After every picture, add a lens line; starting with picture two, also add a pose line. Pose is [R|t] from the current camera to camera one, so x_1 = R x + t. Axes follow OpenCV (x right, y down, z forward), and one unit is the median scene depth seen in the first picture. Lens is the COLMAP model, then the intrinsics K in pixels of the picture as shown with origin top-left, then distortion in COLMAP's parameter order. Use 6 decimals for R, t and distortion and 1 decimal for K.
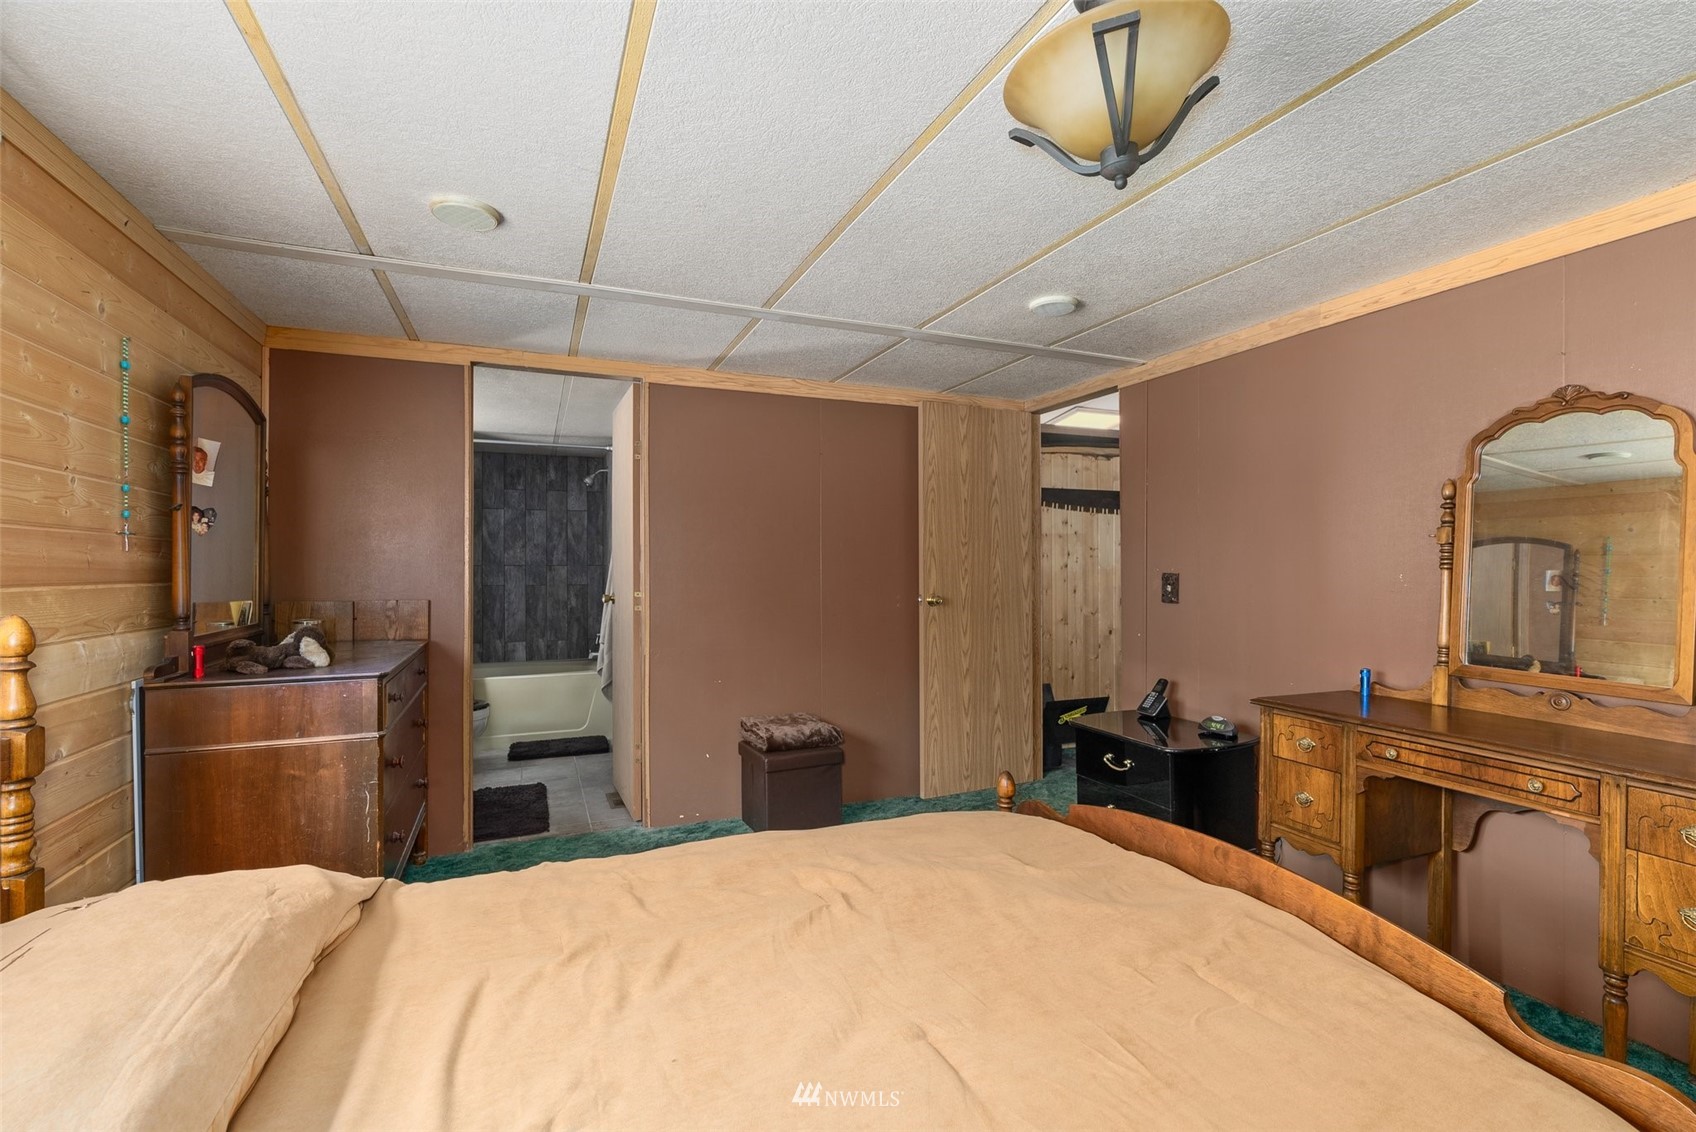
lens RADIAL K [[777.6, 0, 852.7], [0, 777.6, 556.3], [0, 0, 1]] dist [-0.001332, 0.001646]
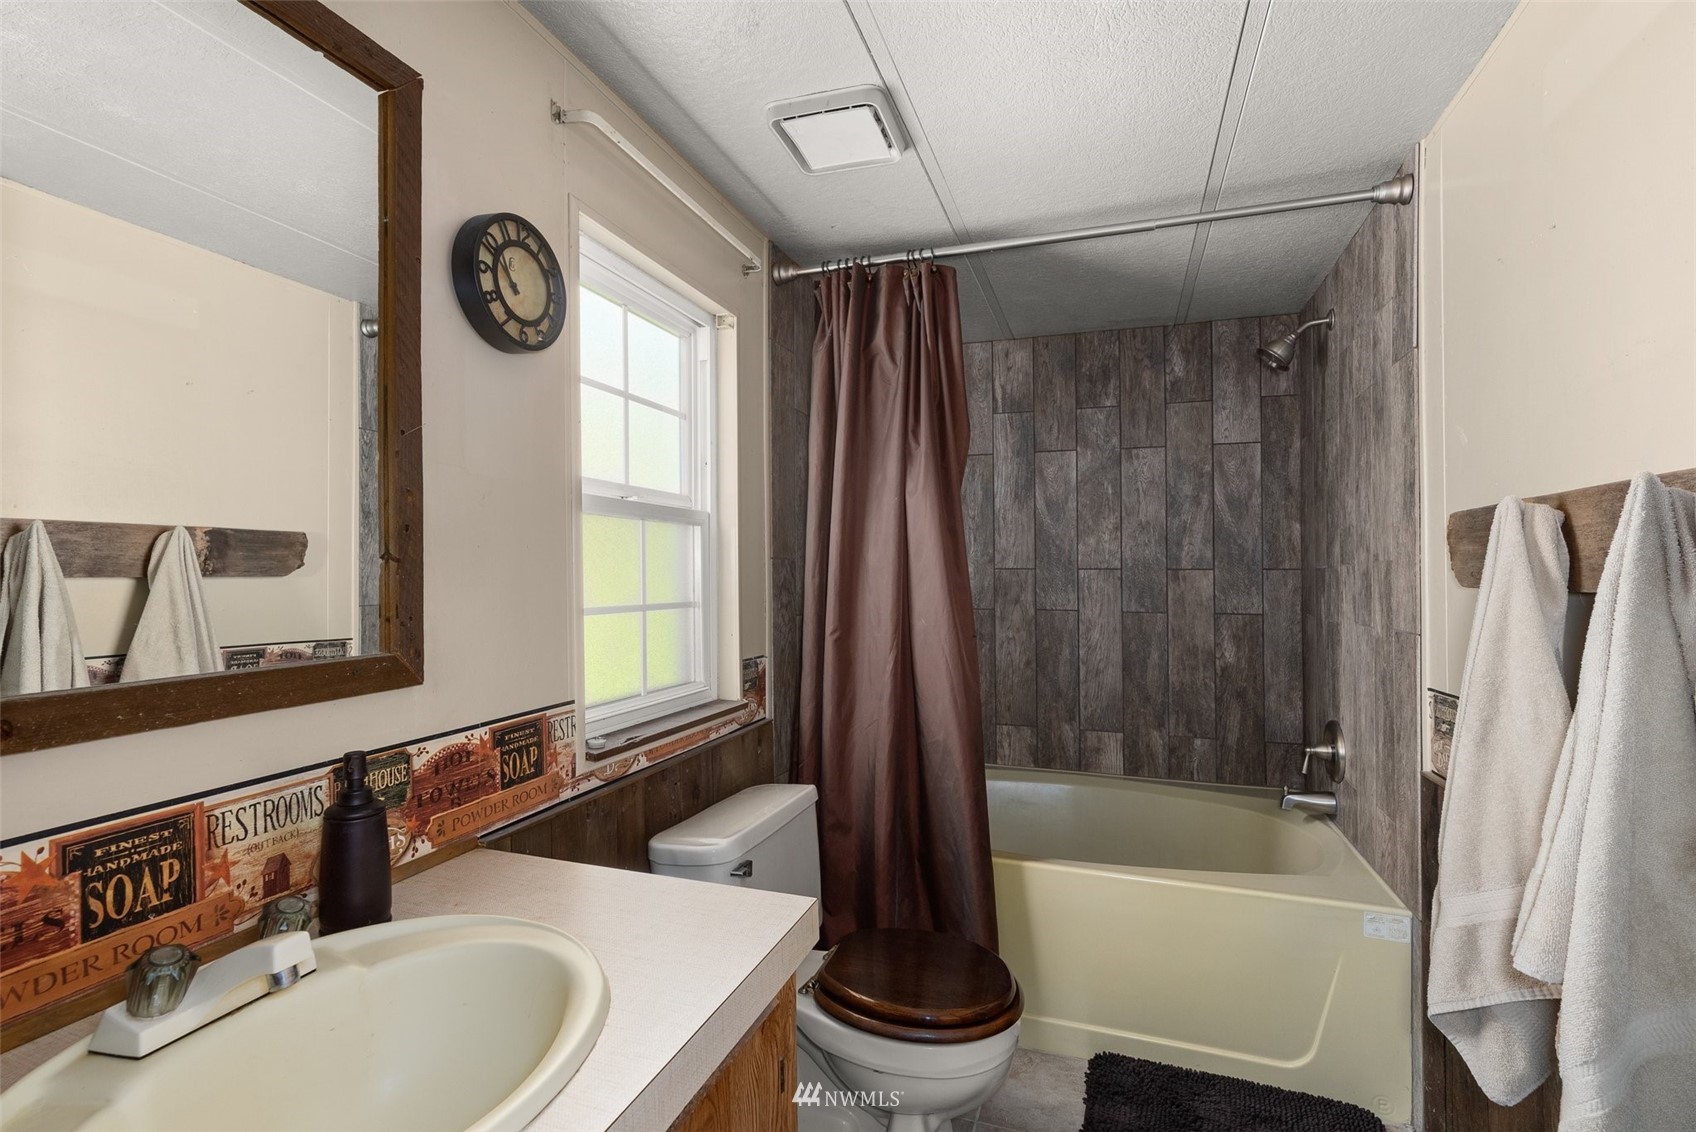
lens RADIAL K [[777.6, 0, 849.8], [0, 777.6, 555.8], [0, 0, 1]] dist [-0.001332, 0.001646]
pose [[0.751211, -0.004899, -0.660044, -0.234261], [0.008368, 0.999963, 0.002101, 0.001615], [0.660009, -0.007102, 0.751224, 0.539877]]
